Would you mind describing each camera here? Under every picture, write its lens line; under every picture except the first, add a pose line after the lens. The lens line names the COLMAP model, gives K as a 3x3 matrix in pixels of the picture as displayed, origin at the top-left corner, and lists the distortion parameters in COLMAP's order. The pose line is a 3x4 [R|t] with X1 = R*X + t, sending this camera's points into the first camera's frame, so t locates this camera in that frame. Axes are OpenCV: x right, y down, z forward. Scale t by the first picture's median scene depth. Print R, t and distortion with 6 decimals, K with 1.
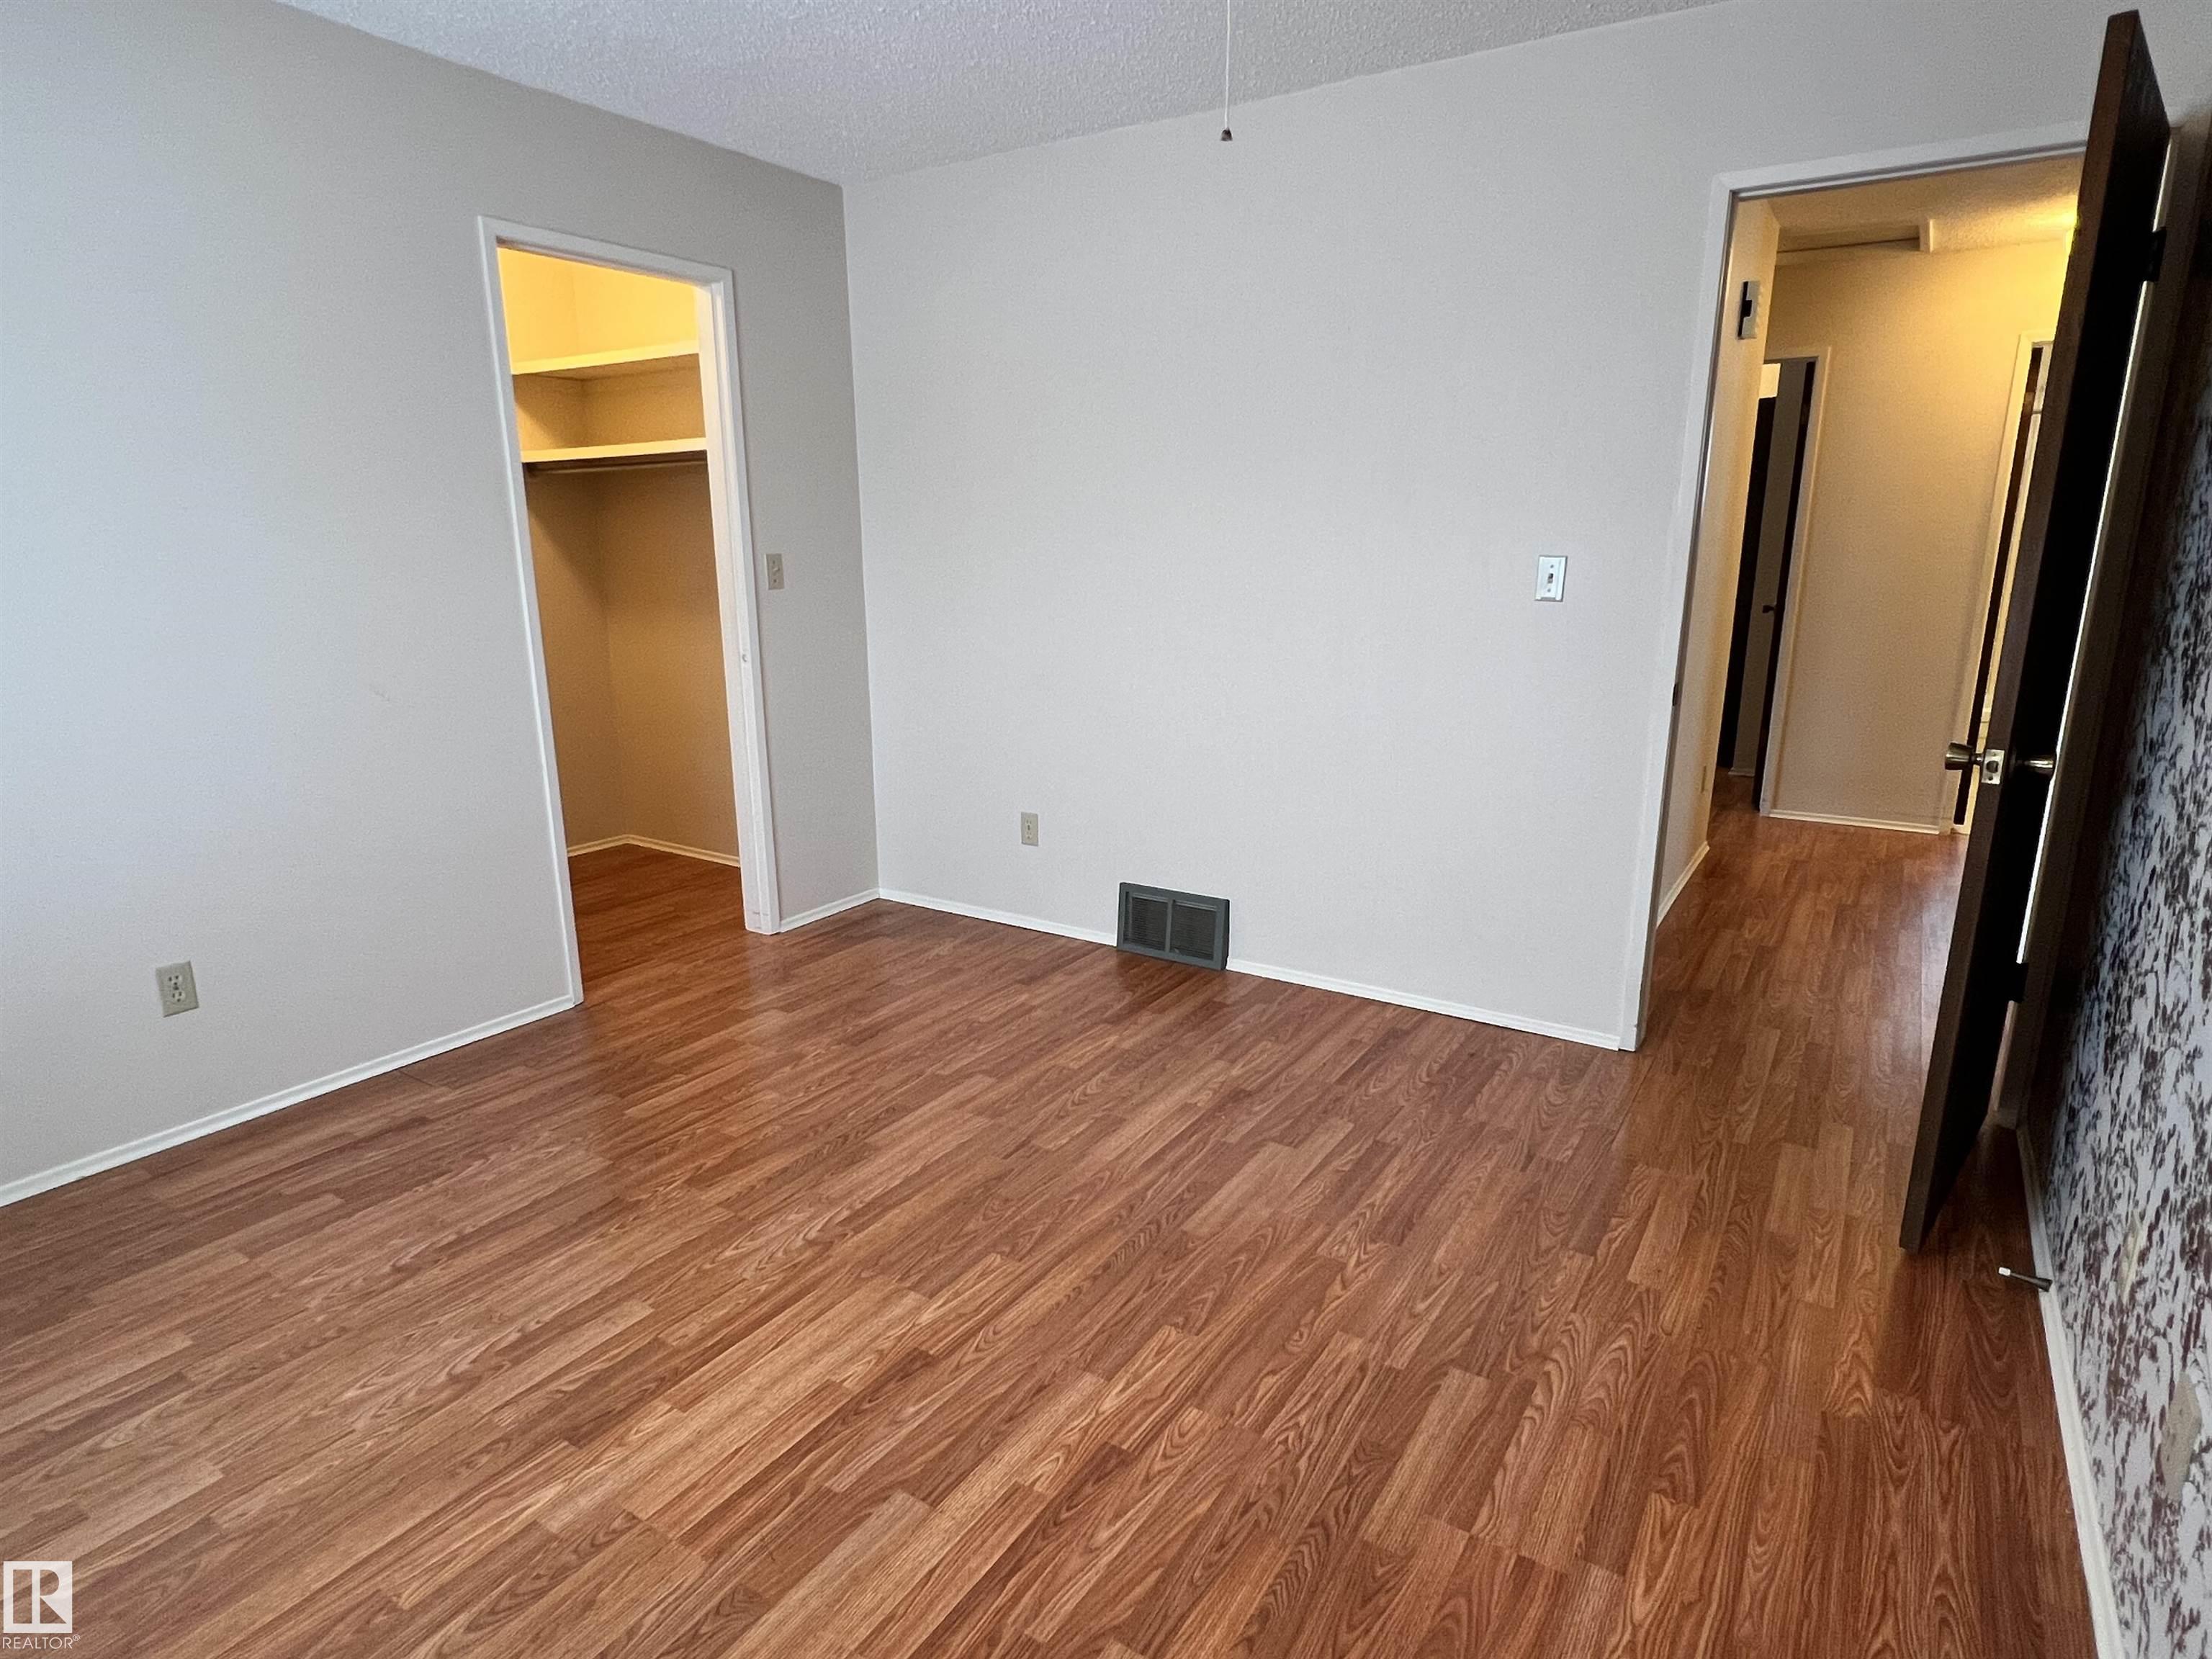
lens RADIAL K [[1217.8, 0, 1094.2], [0, 1217.8, 836.1], [0, 0, 1]] dist [-0.001441, 0.000686]
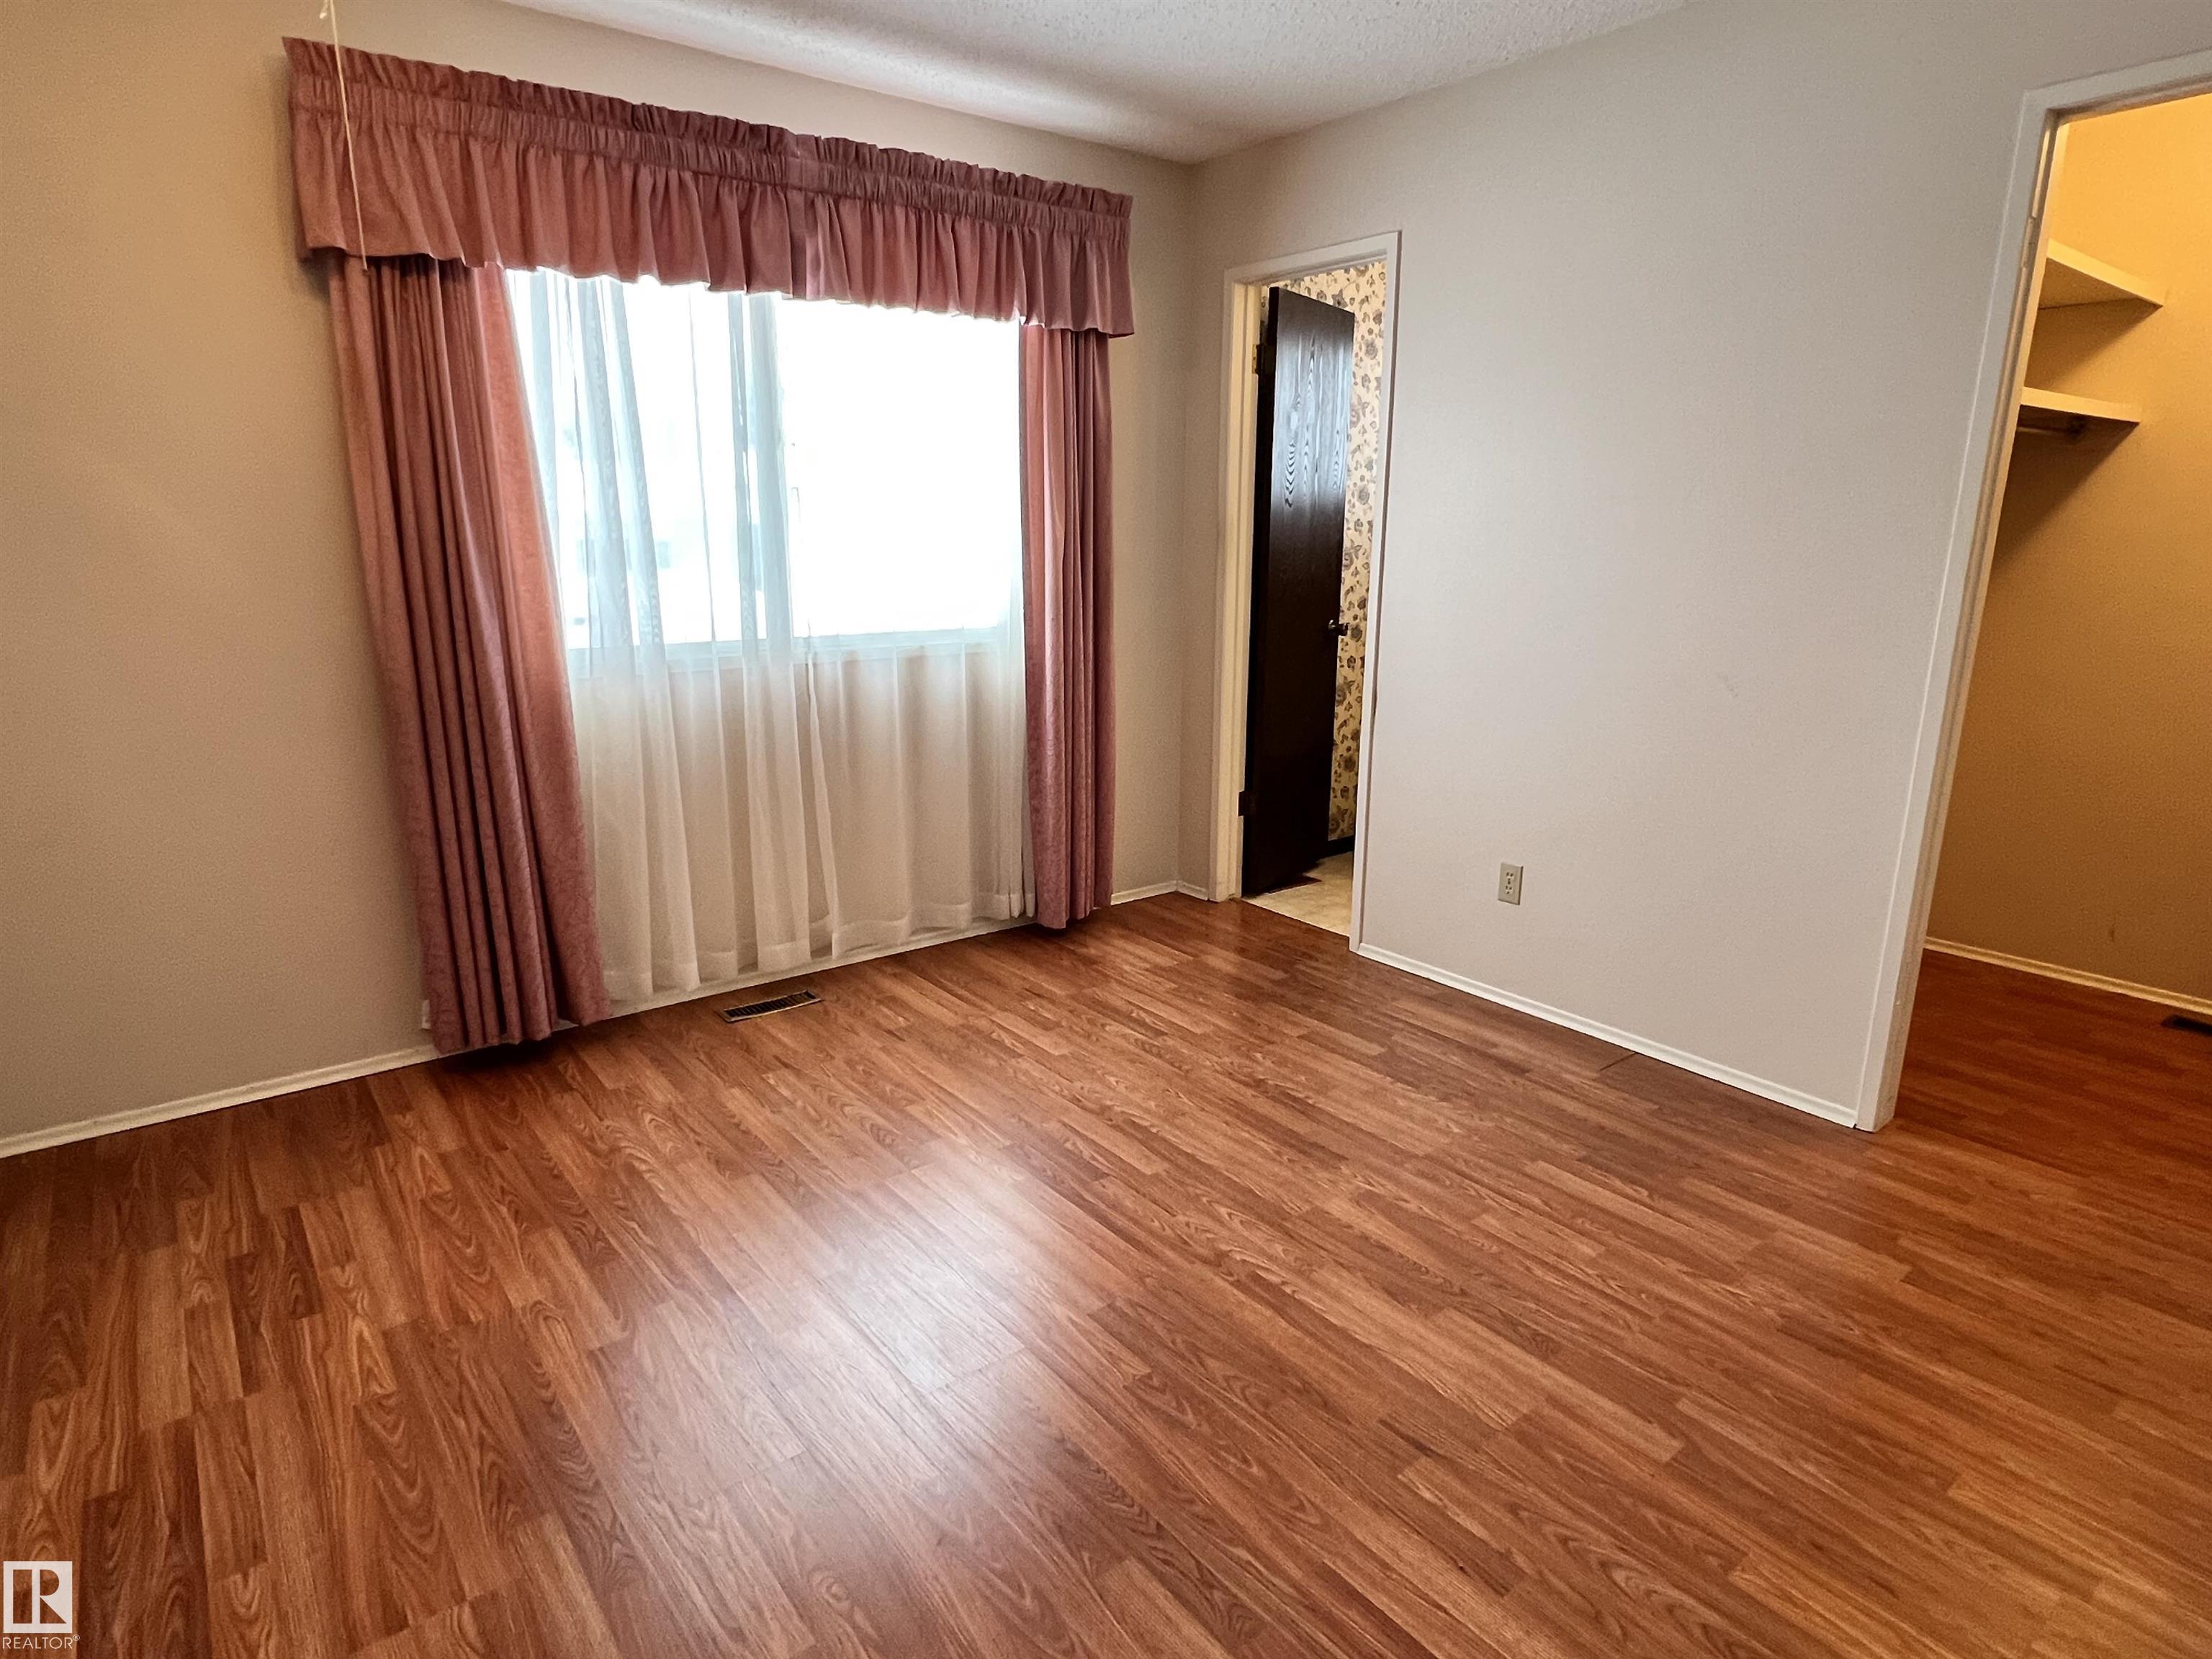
lens RADIAL K [[1217.8, 0, 1094.2], [0, 1217.8, 836.1], [0, 0, 1]] dist [-0.001441, 0.000686]
pose [[-0.319323, 0.234787, -0.918100, 0.531513], [-0.232510, 0.919797, 0.316090, -0.219921], [0.918680, 0.314402, -0.239122, 0.904338]]
